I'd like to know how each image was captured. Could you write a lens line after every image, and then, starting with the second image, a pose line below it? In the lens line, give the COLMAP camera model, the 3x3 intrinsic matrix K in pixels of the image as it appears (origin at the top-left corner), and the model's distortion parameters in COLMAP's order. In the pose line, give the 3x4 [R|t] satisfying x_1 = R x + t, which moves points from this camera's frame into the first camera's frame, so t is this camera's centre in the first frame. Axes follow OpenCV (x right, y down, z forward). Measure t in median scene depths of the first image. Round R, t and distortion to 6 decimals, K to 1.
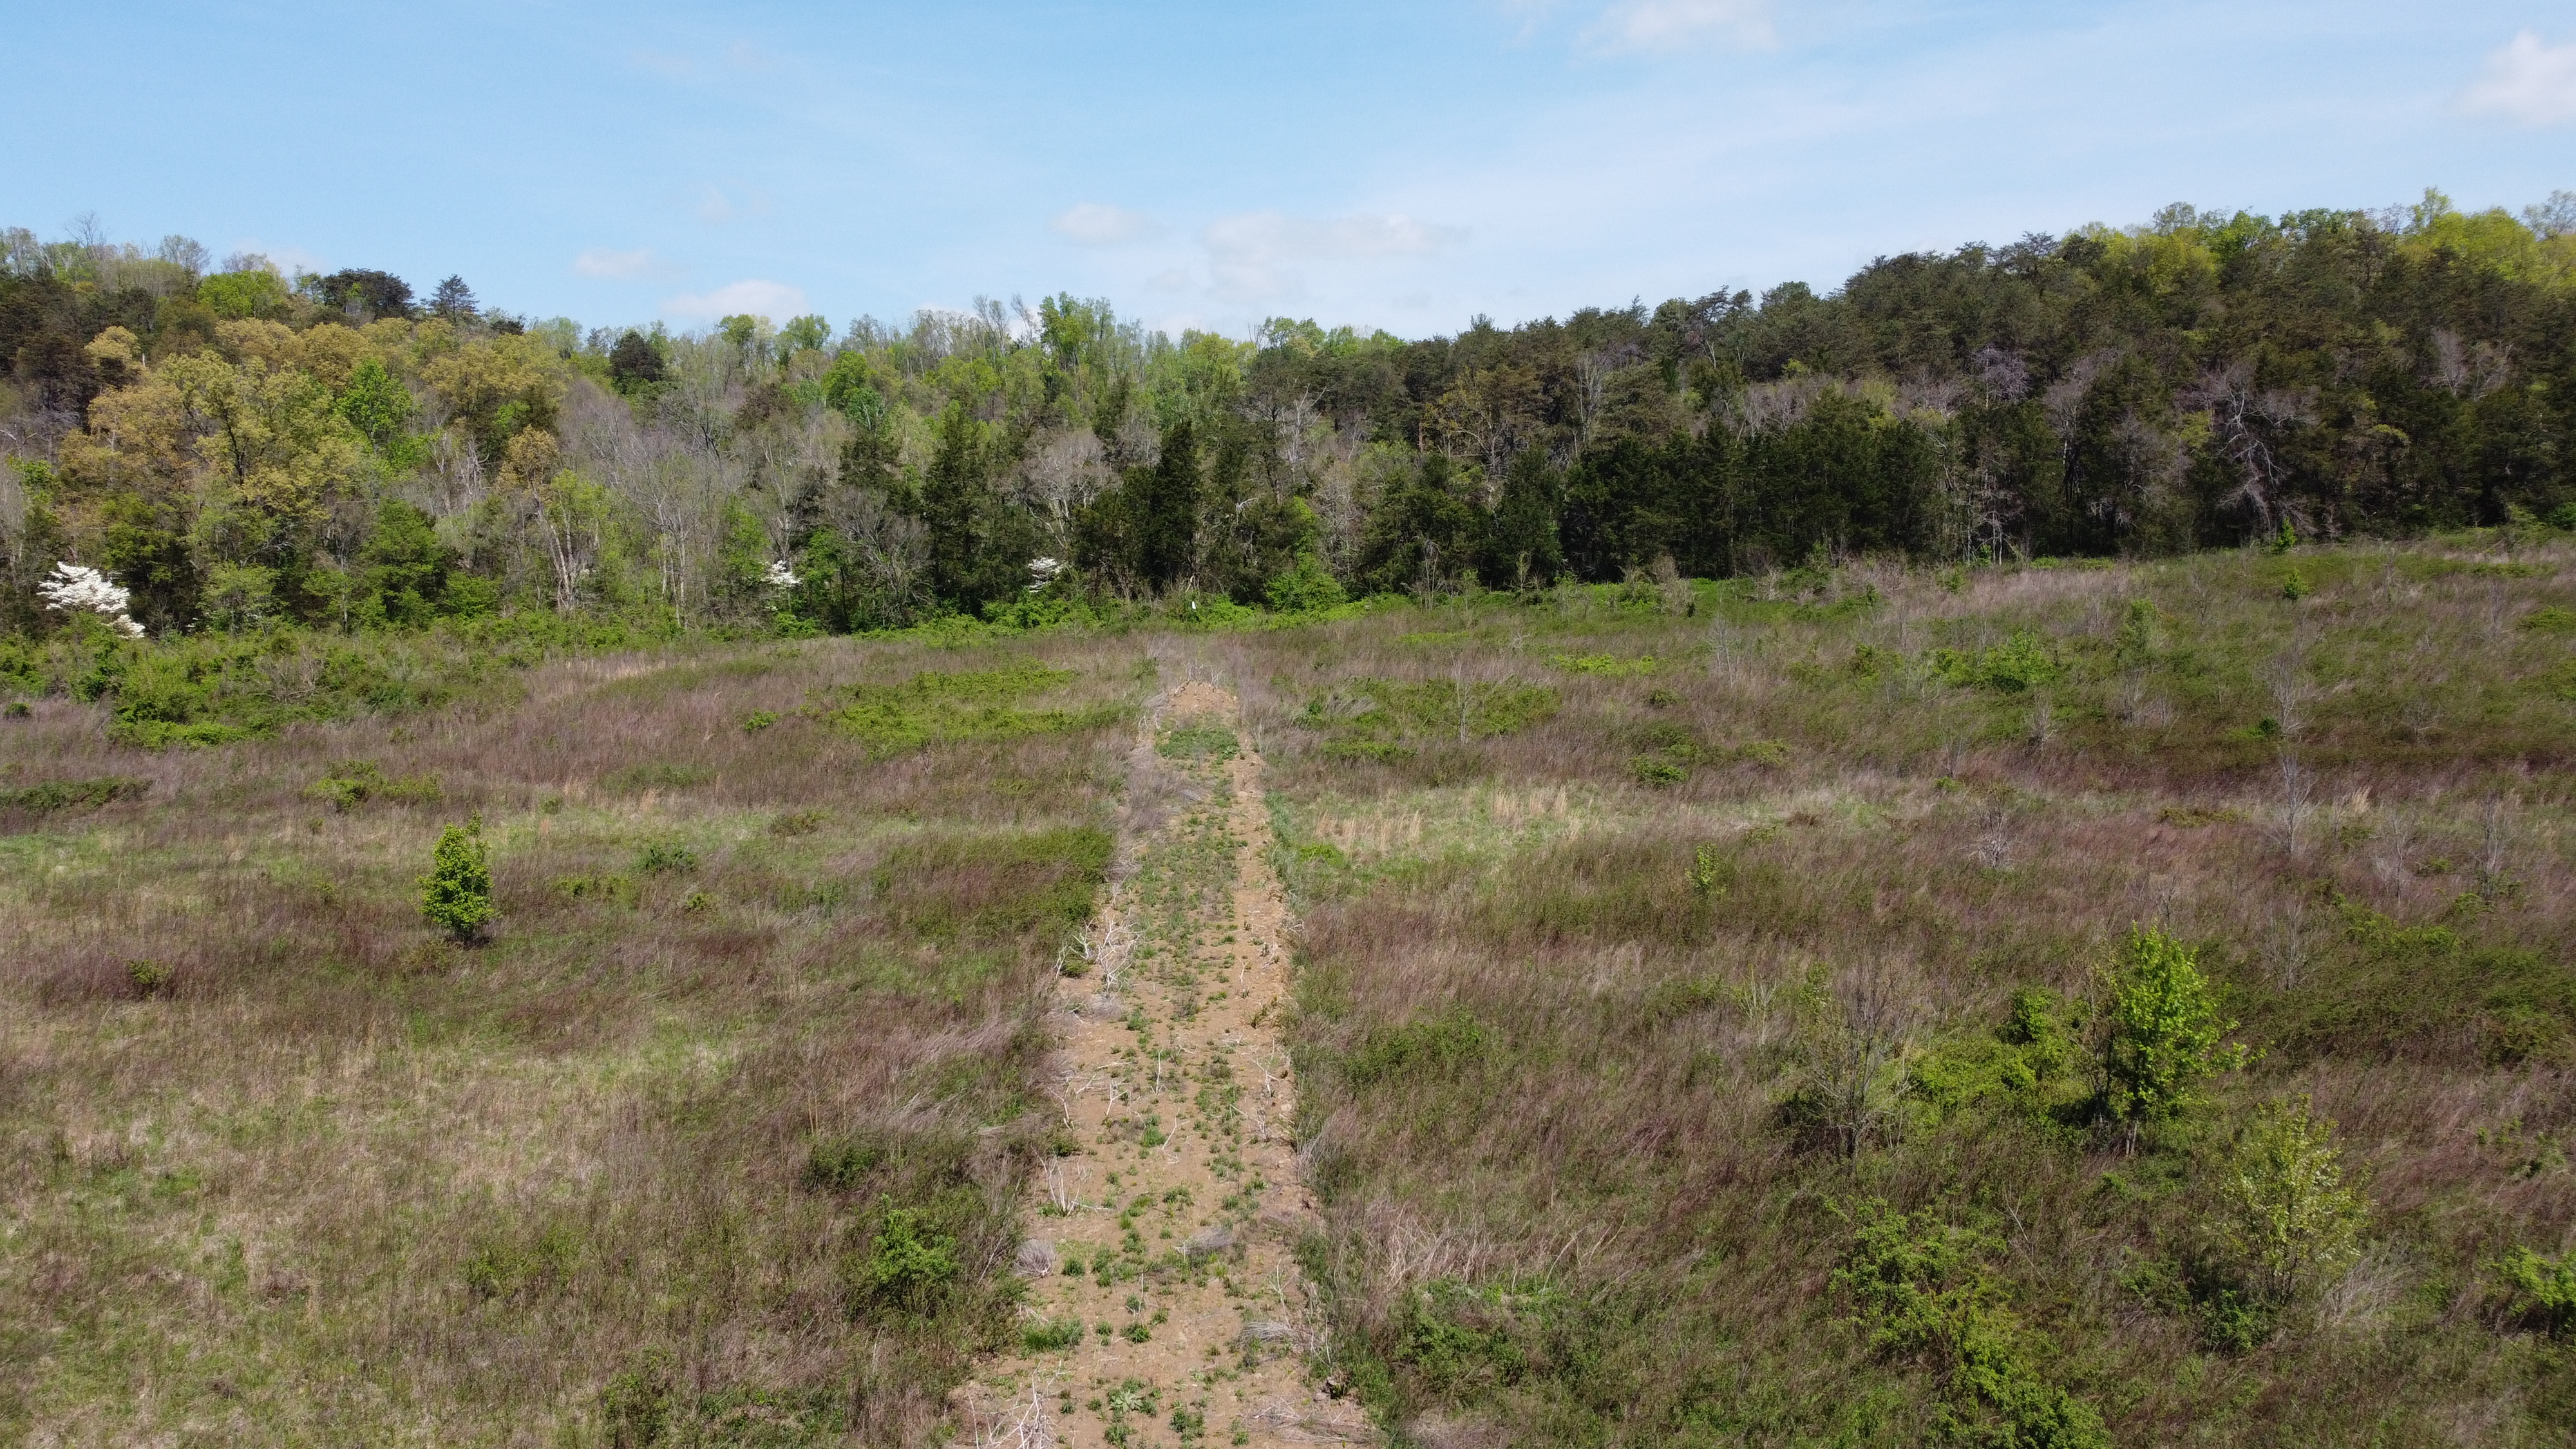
lens RADIAL K [[1927.7, 0, 1284.0], [0, 1927.7, 733.6], [0, 0, 1]] dist [-0.004211, 0.000455]
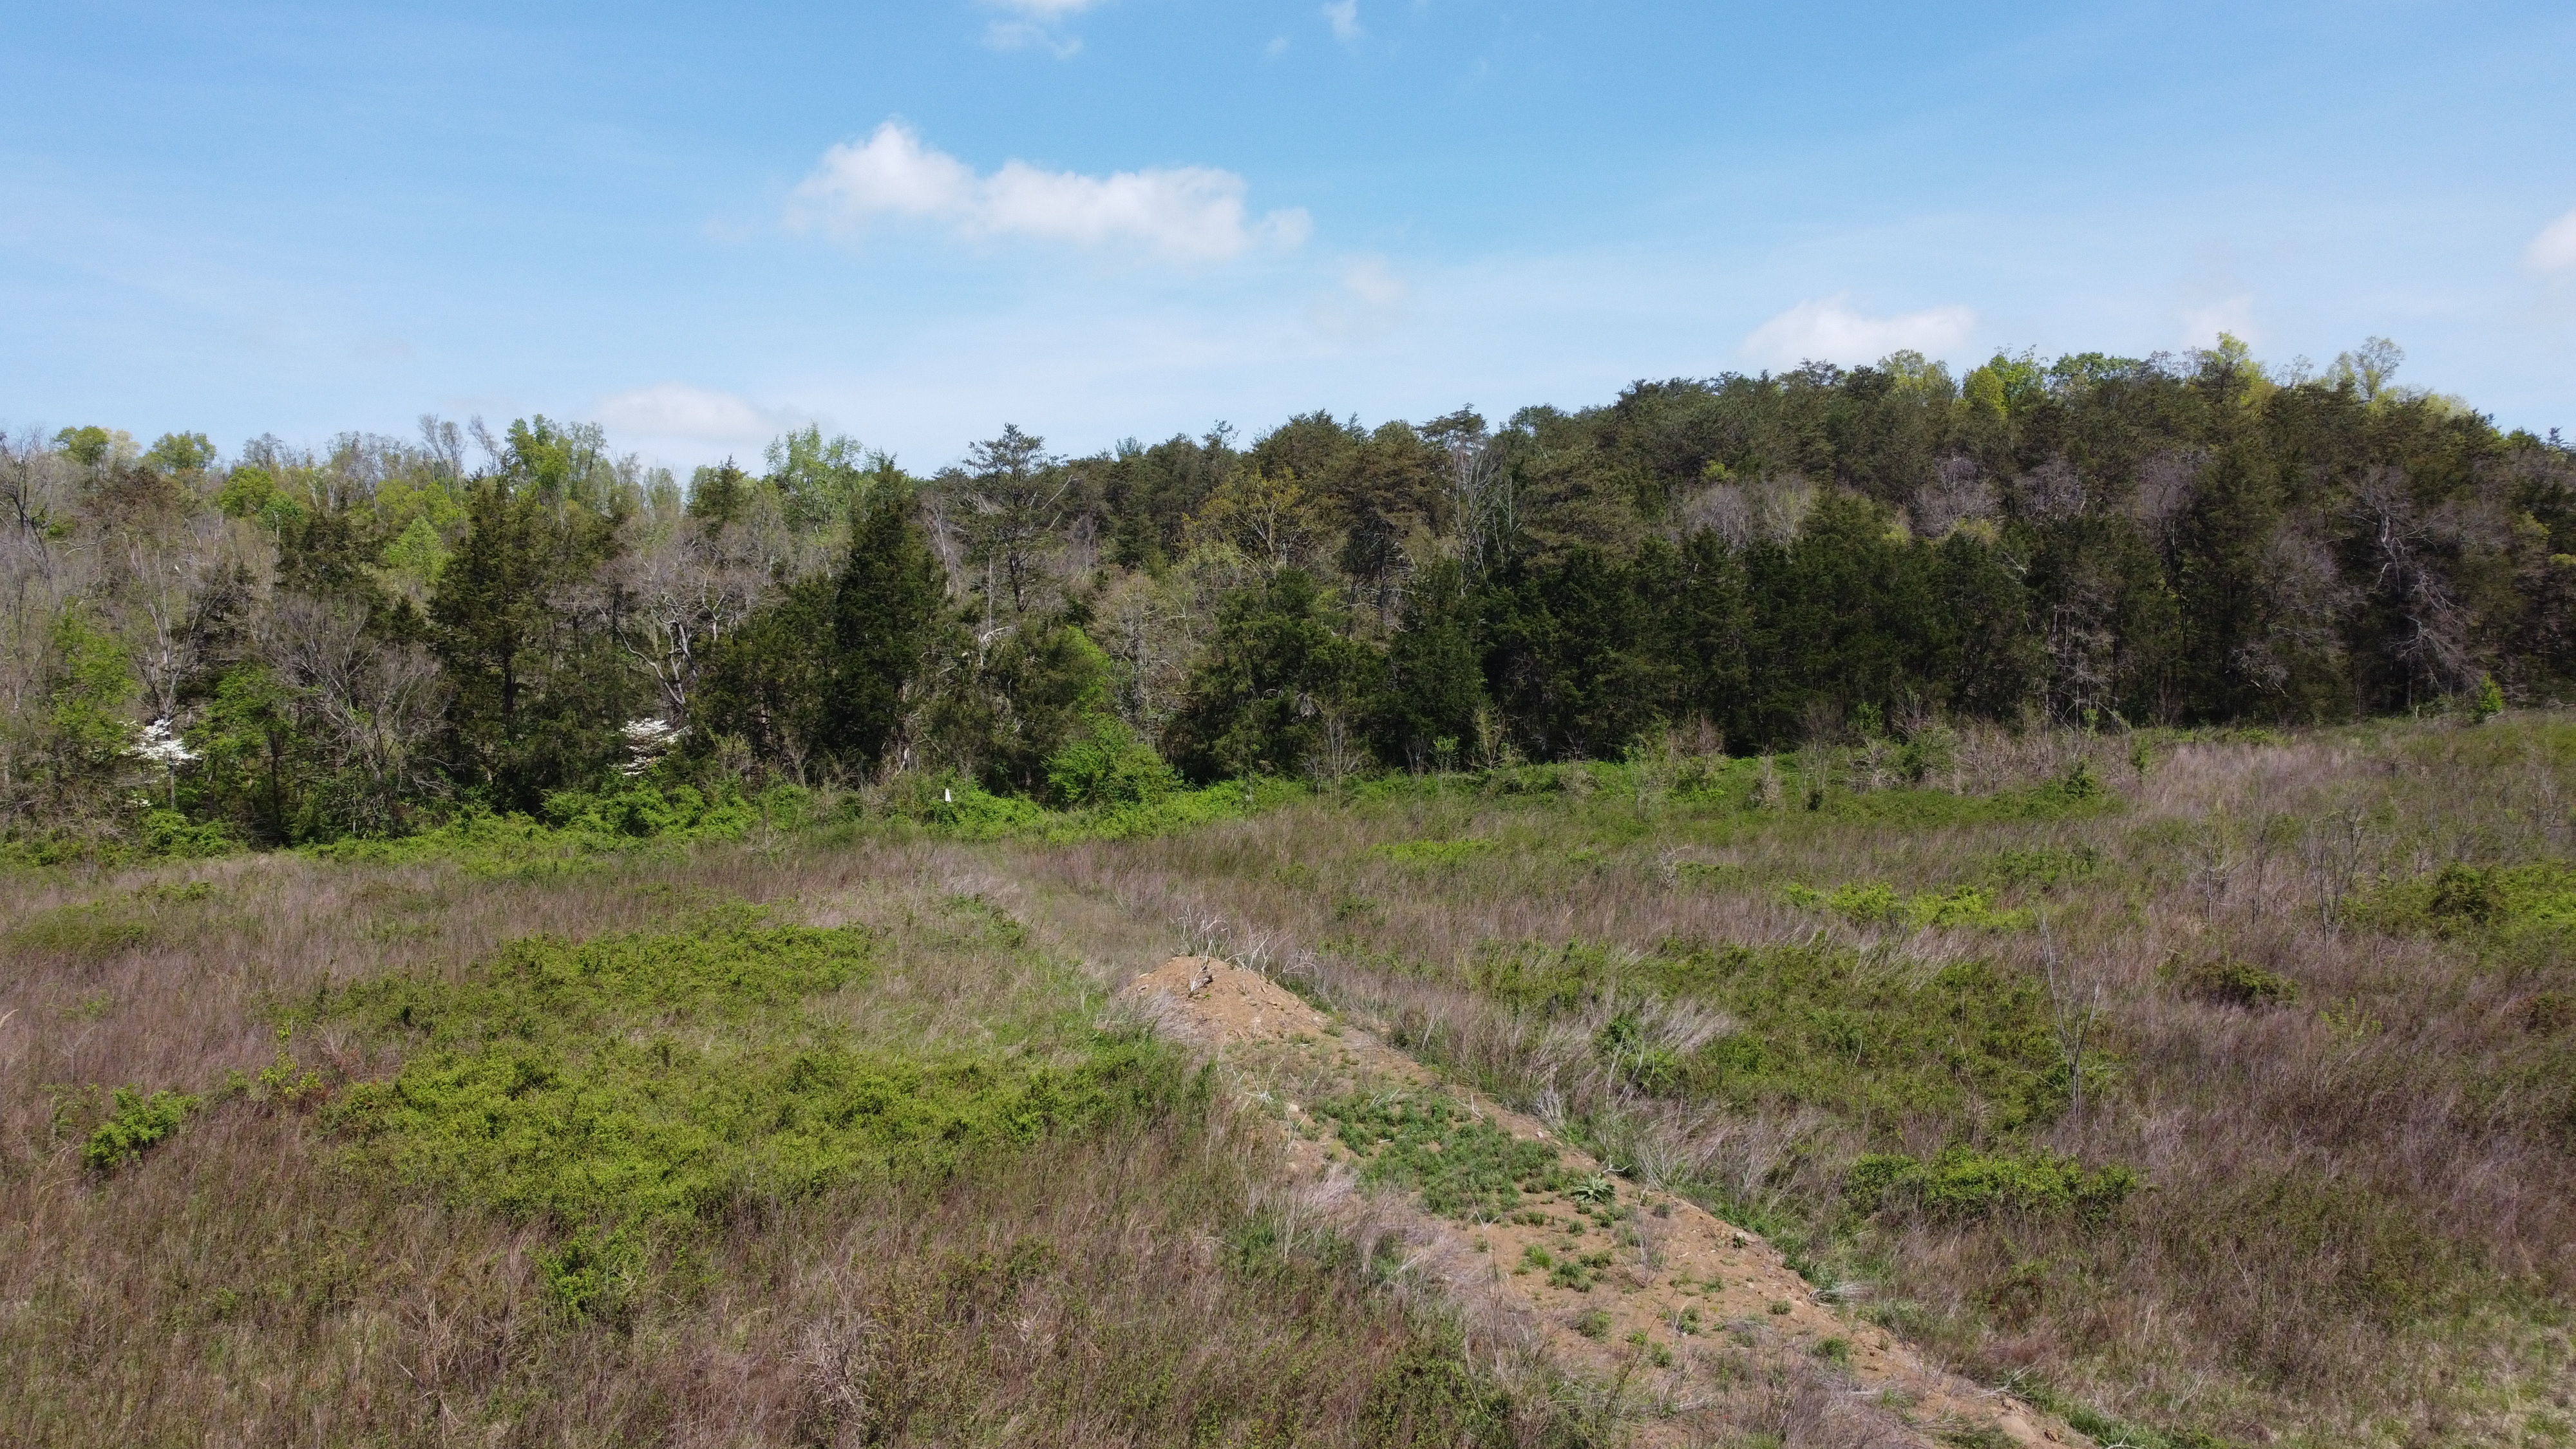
lens RADIAL K [[1927.7, 0, 1284.0], [0, 1927.7, 733.6], [0, 0, 1]] dist [-0.004211, 0.000455]
pose [[0.959070, 0.007537, 0.283068, -0.103939], [0.020883, 0.995041, -0.097245, -0.023341], [-0.282397, 0.099176, 0.954157, 0.364482]]
